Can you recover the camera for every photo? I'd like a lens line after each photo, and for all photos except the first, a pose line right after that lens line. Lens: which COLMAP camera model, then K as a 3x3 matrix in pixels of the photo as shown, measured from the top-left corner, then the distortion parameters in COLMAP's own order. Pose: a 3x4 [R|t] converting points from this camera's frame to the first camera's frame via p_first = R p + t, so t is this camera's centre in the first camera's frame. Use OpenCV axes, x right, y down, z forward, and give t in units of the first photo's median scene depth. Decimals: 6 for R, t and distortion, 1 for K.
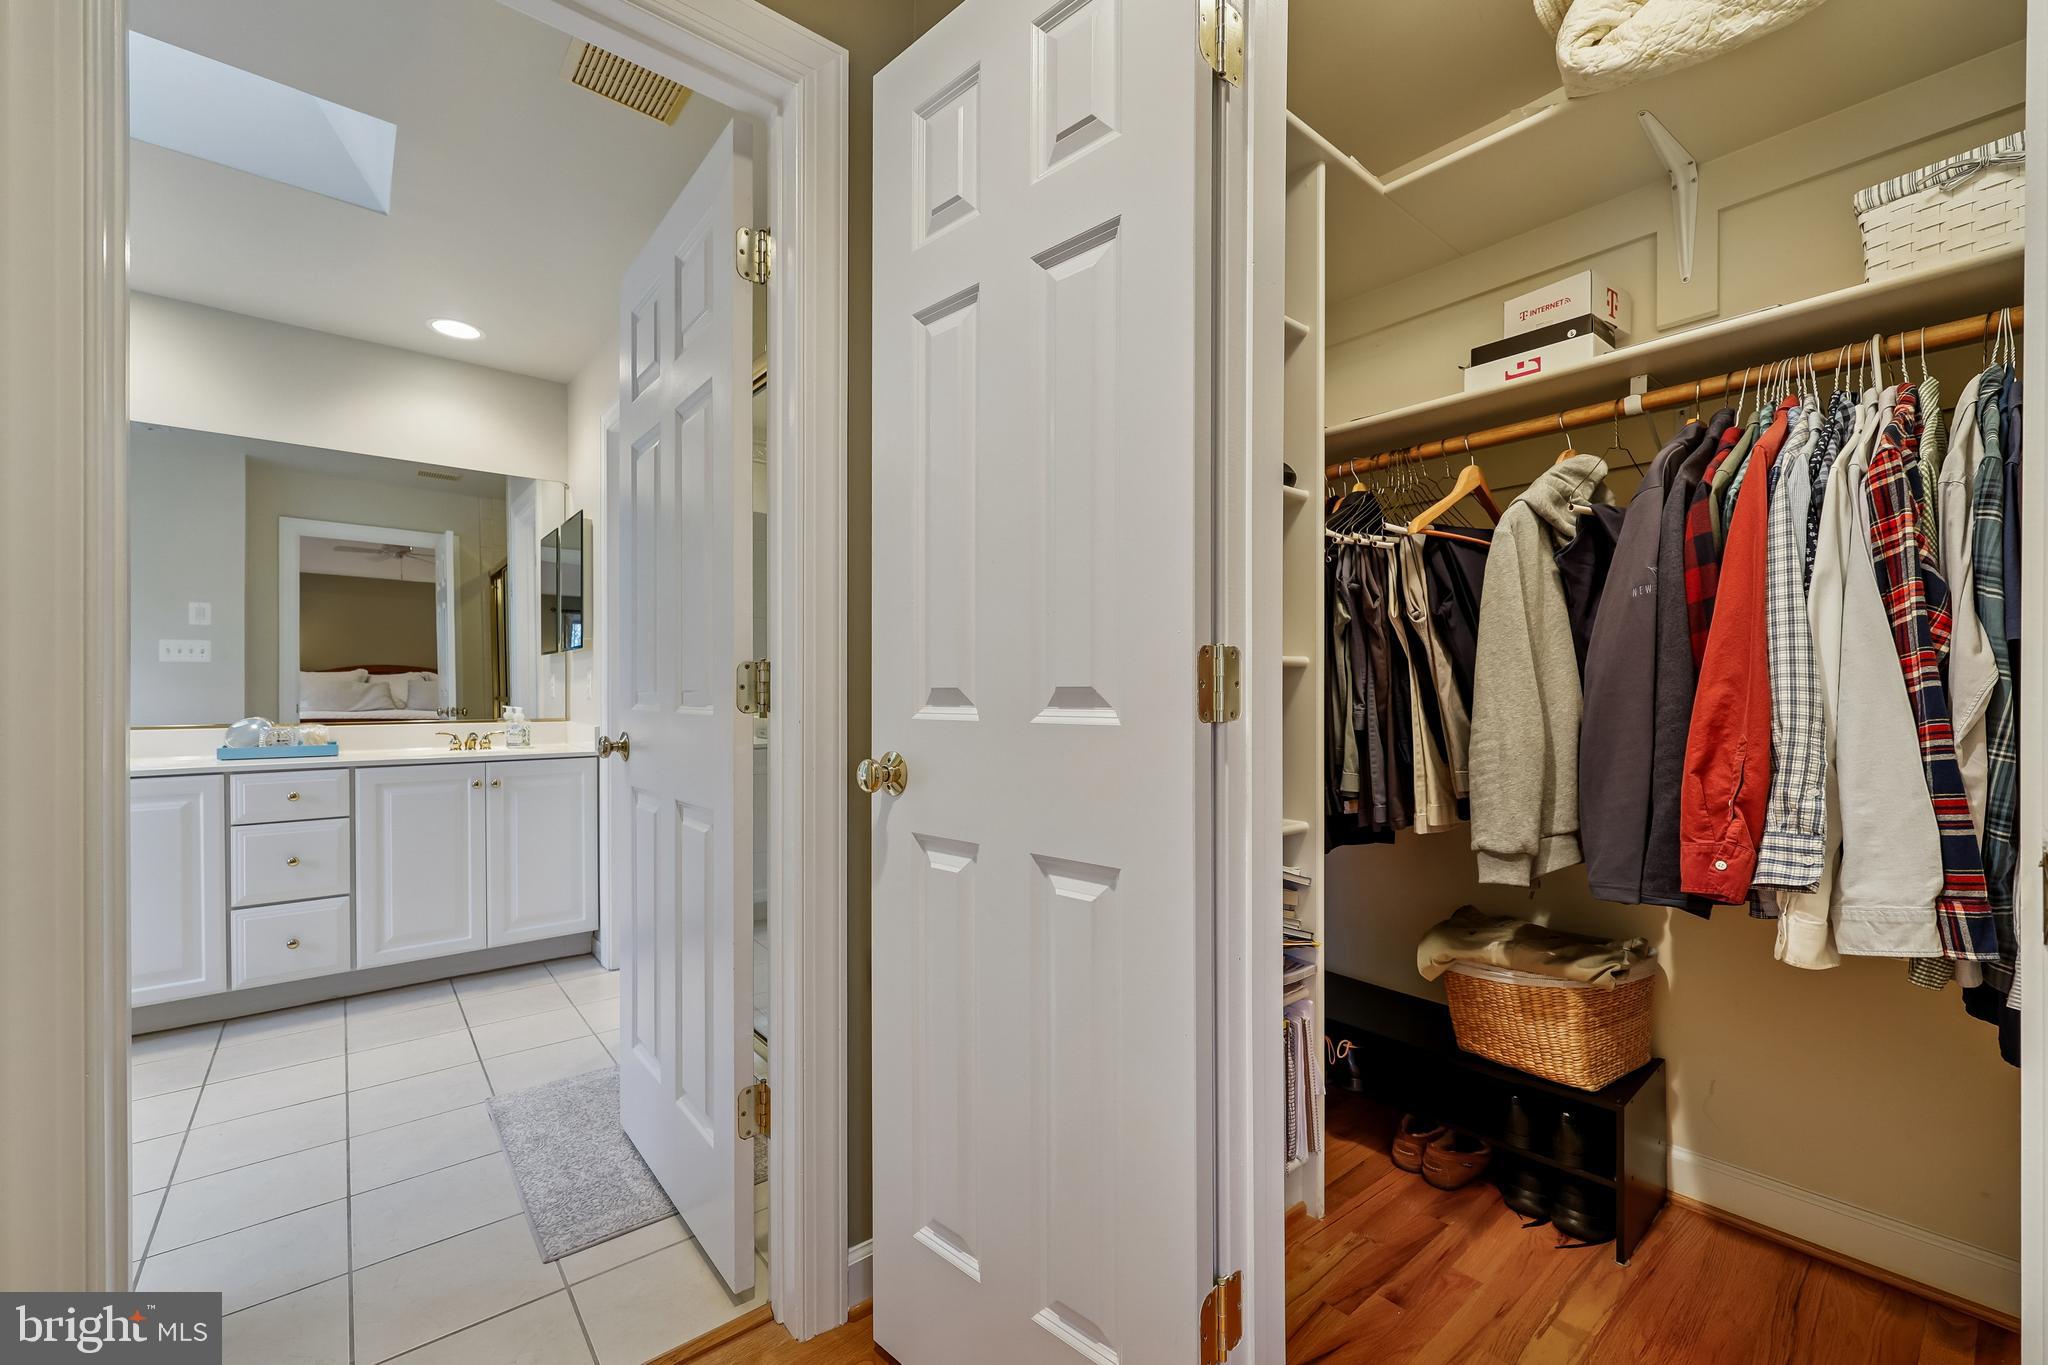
lens RADIAL K [[834.7, 0, 1032.4], [0, 834.7, 686.5], [0, 0, 1]] dist [-0.001233, 0.000041]
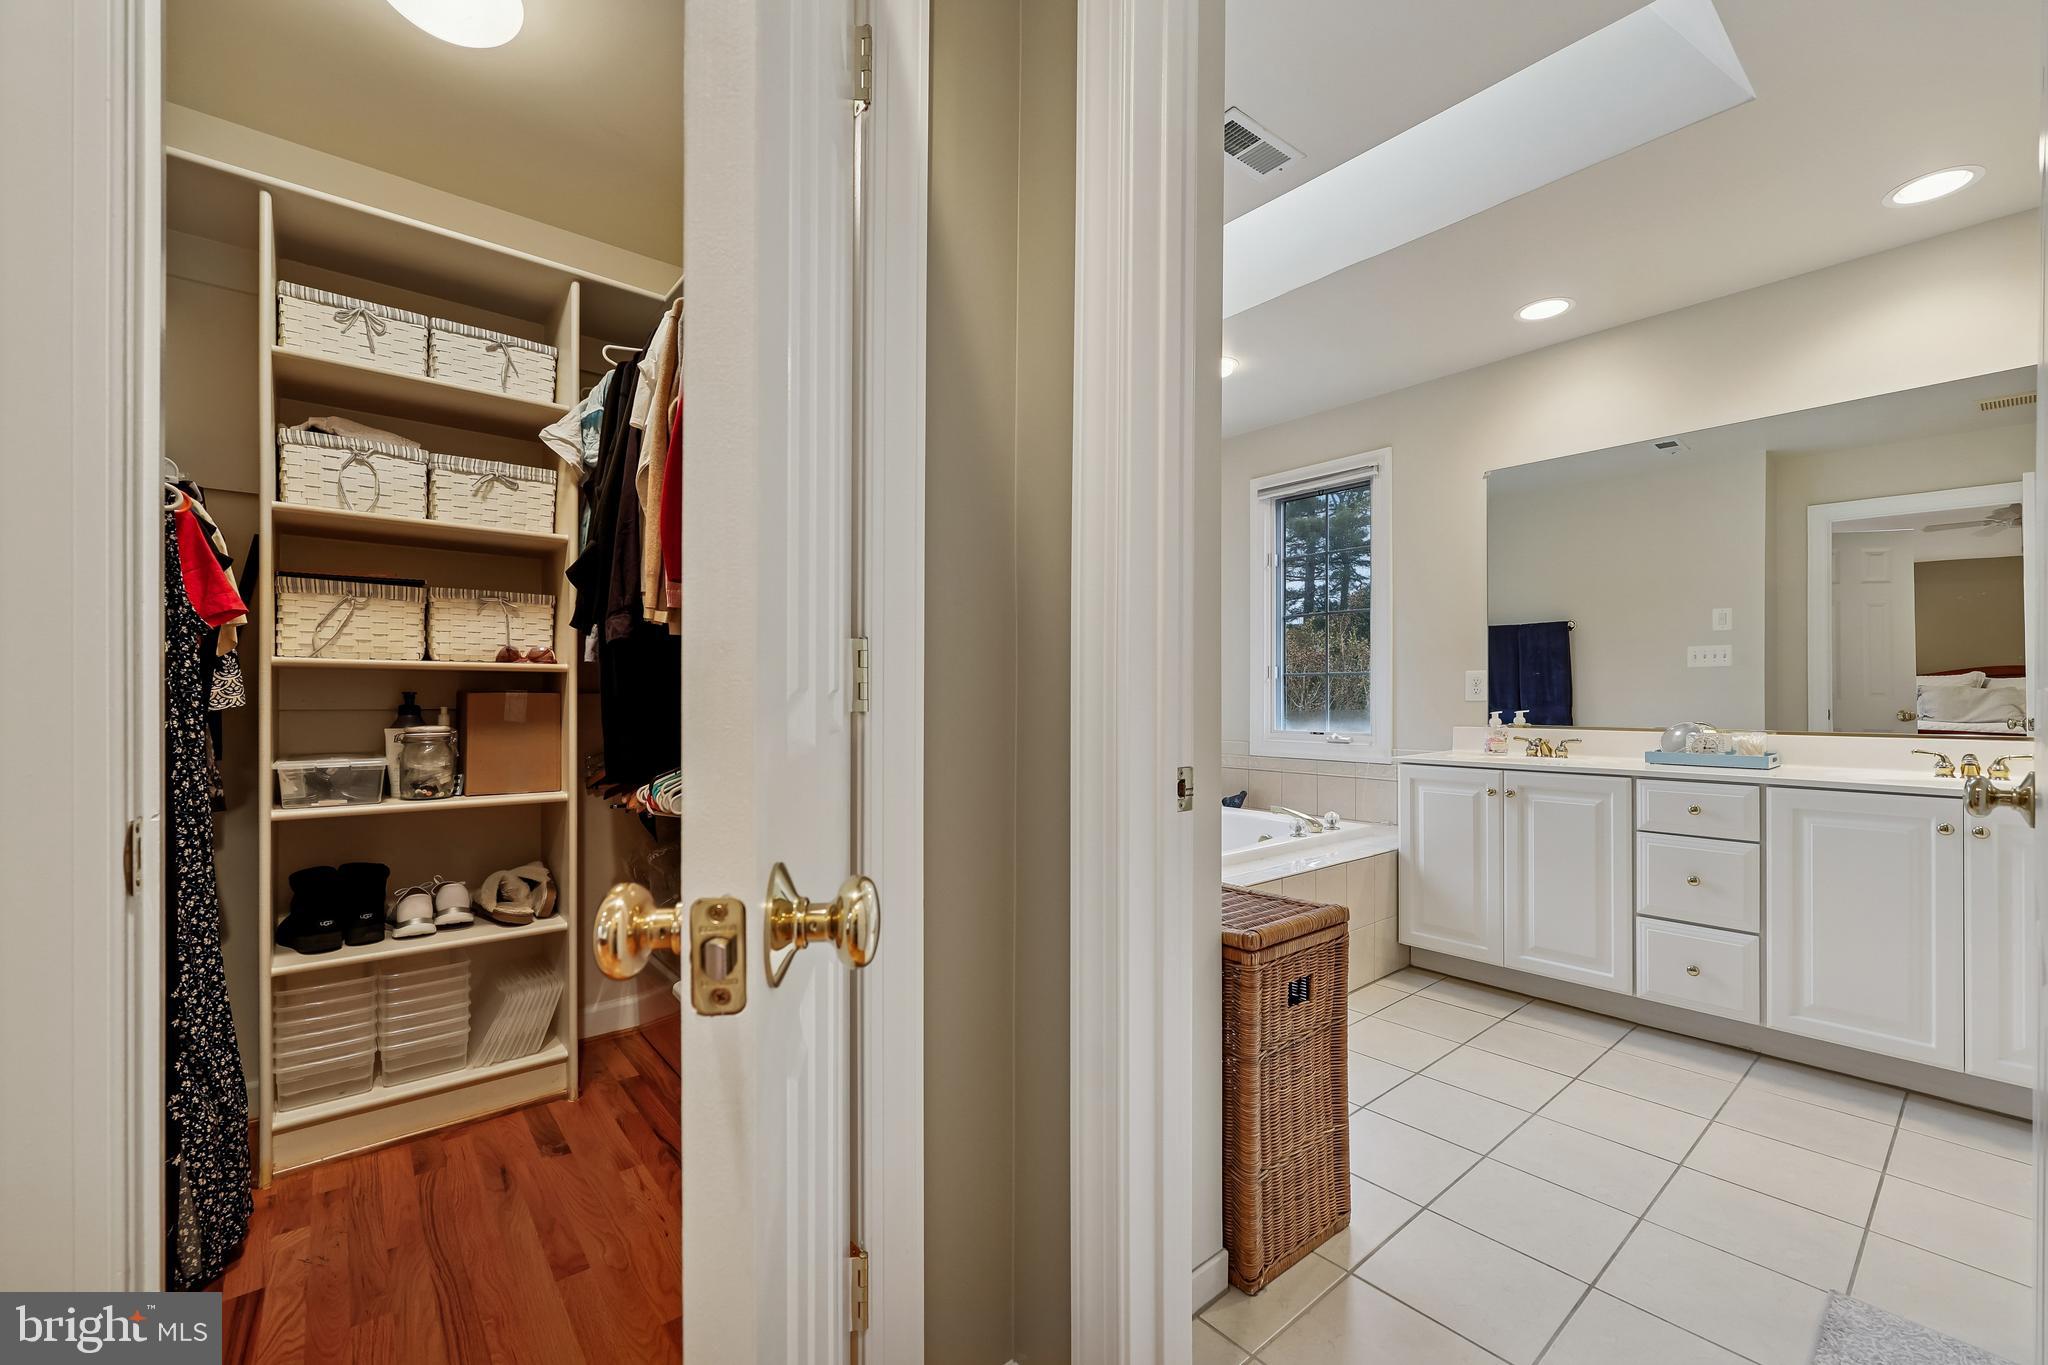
lens RADIAL K [[834.7, 0, 1032.6], [0, 834.7, 690.1], [0, 0, 1]] dist [-0.001233, 0.000041]
pose [[0.020047, -0.000447, -0.999799, 0.011017], [-0.002393, 0.999997, -0.000495, 0.003576], [0.999796, 0.002403, 0.020046, 0.239602]]
